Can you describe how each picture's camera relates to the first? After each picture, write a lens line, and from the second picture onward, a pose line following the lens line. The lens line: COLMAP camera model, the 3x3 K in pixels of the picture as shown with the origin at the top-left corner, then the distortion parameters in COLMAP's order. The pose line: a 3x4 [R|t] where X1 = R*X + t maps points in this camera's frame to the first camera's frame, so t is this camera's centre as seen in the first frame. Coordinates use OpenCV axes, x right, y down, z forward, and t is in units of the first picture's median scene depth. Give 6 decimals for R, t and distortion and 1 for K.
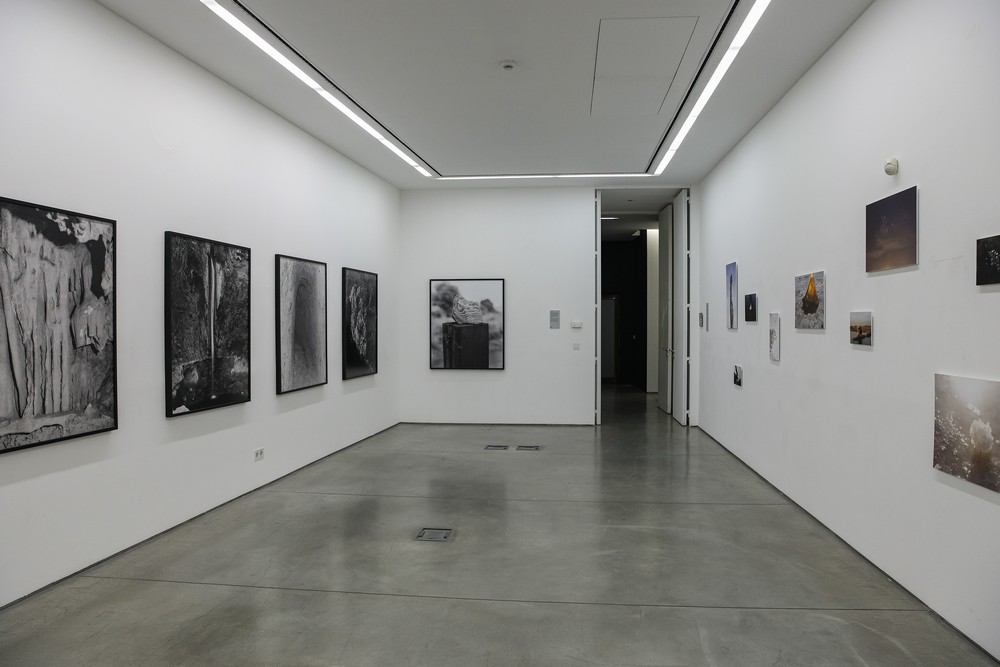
lens RADIAL K [[666.6, 0, 498.7], [0, 666.6, 328.0], [0, 0, 1]] dist [-0.001506, -0.000010]
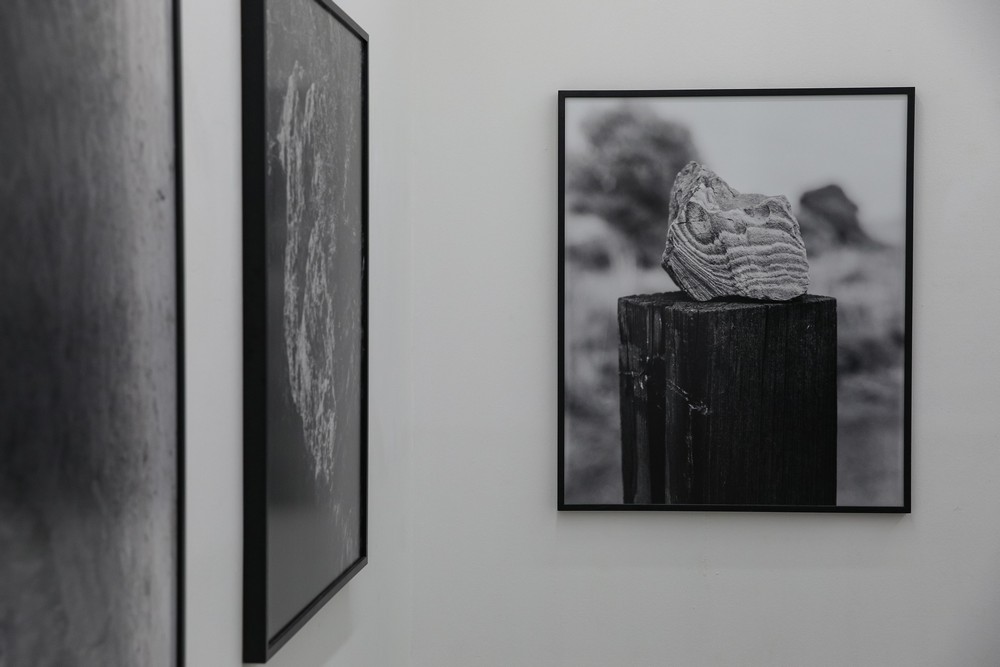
lens RADIAL K [[1723.9, 0, 501.0], [0, 1723.9, 335.2], [0, 0, 1]] dist [0.031252, 0.000000]
pose [[0.999277, -0.001004, 0.037998, -0.143657], [0.000364, 0.999858, 0.016842, -0.004252], [-0.038009, -0.016816, 0.999136, 0.448661]]
